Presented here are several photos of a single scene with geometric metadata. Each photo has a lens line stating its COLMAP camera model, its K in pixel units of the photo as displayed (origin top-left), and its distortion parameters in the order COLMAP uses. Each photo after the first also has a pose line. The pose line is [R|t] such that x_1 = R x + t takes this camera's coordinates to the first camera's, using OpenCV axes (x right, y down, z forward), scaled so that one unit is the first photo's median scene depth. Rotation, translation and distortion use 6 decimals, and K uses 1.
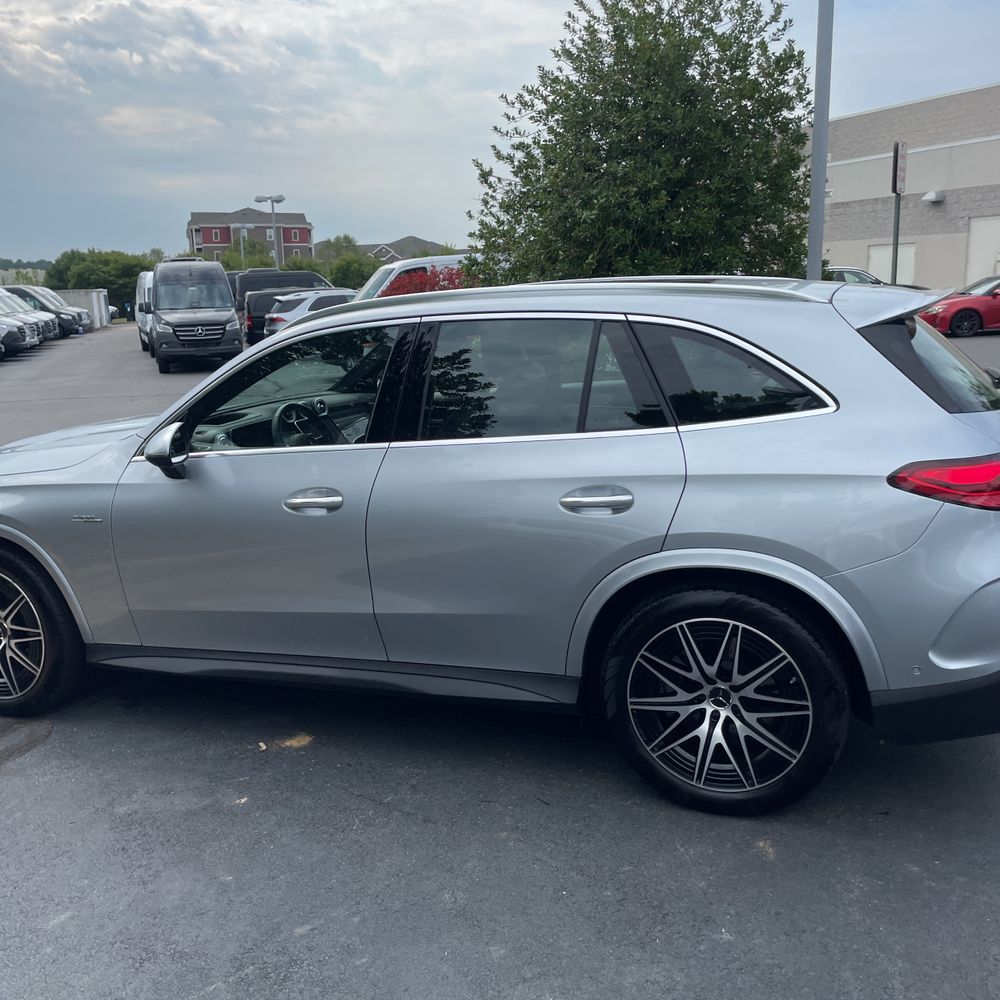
lens RADIAL K [[993.1, 0, 500.7], [0, 993.1, 492.7], [0, 0, 1]] dist [0.121019, -0.192086]
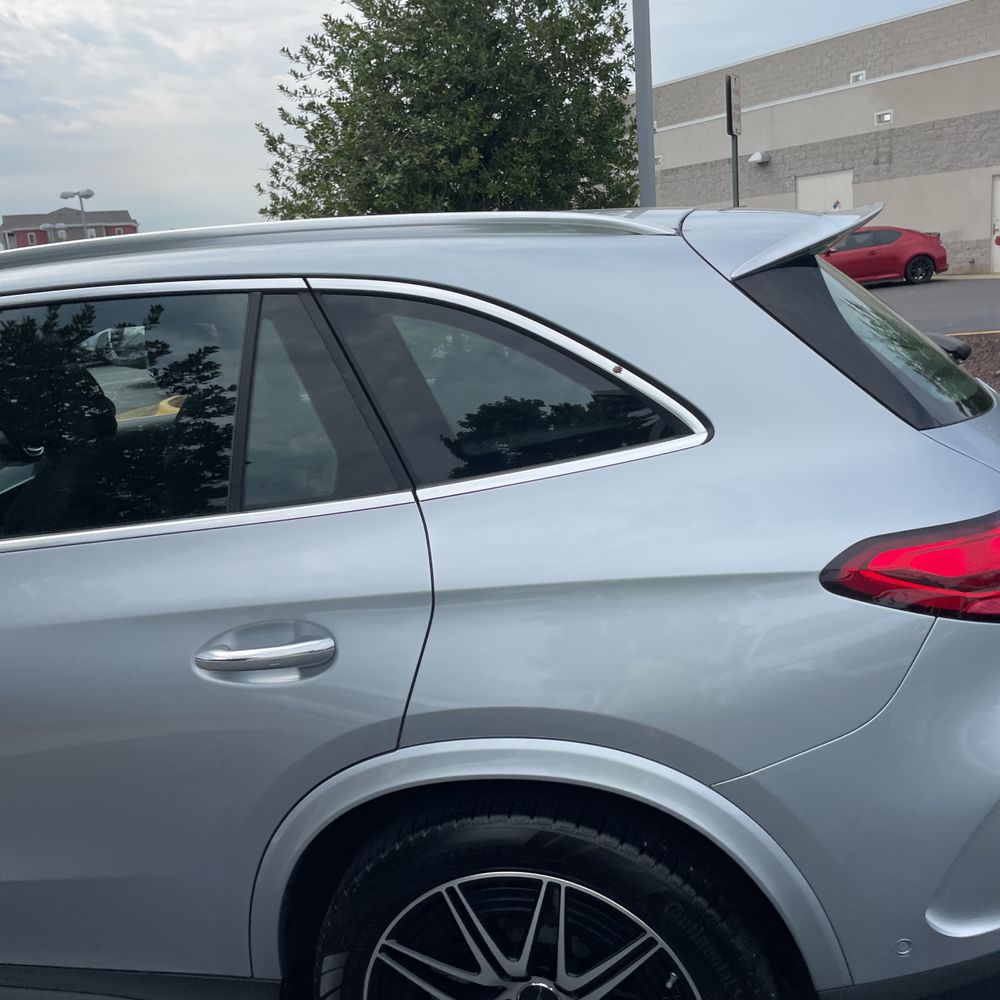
lens RADIAL K [[996.2, 0, 495.2], [0, 996.2, 503.1], [0, 0, 1]] dist [0.092264, -0.117854]
pose [[0.987708, -0.090033, 0.127780, 0.145199], [0.086934, 0.995773, 0.029644, -0.068476], [-0.129909, -0.018171, 0.991359, 0.465119]]
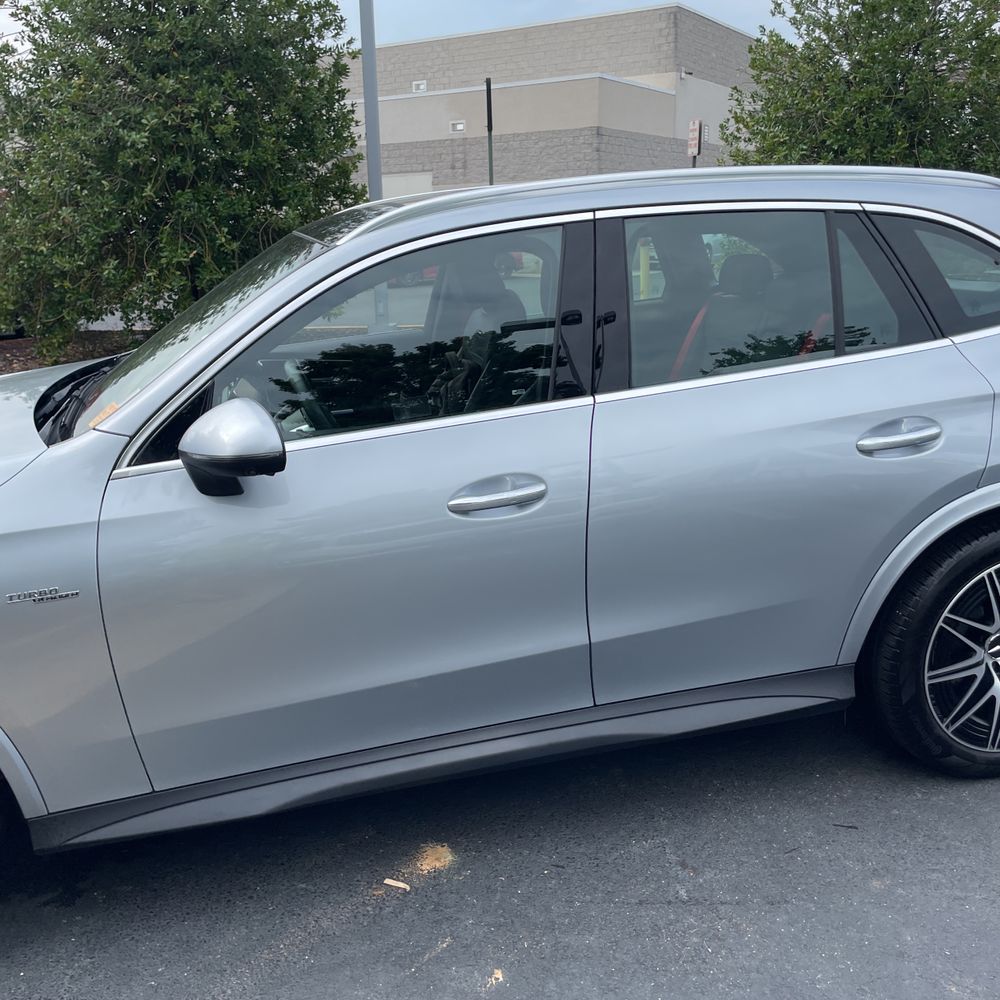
lens RADIAL K [[993.1, 0, 500.7], [0, 993.1, 492.7], [0, 0, 1]] dist [0.121019, -0.192086]
pose [[0.828560, -0.143866, 0.541102, -0.571658], [0.121935, 0.989594, 0.076398, -0.046094], [-0.546462, 0.002679, 0.837480, 0.477313]]
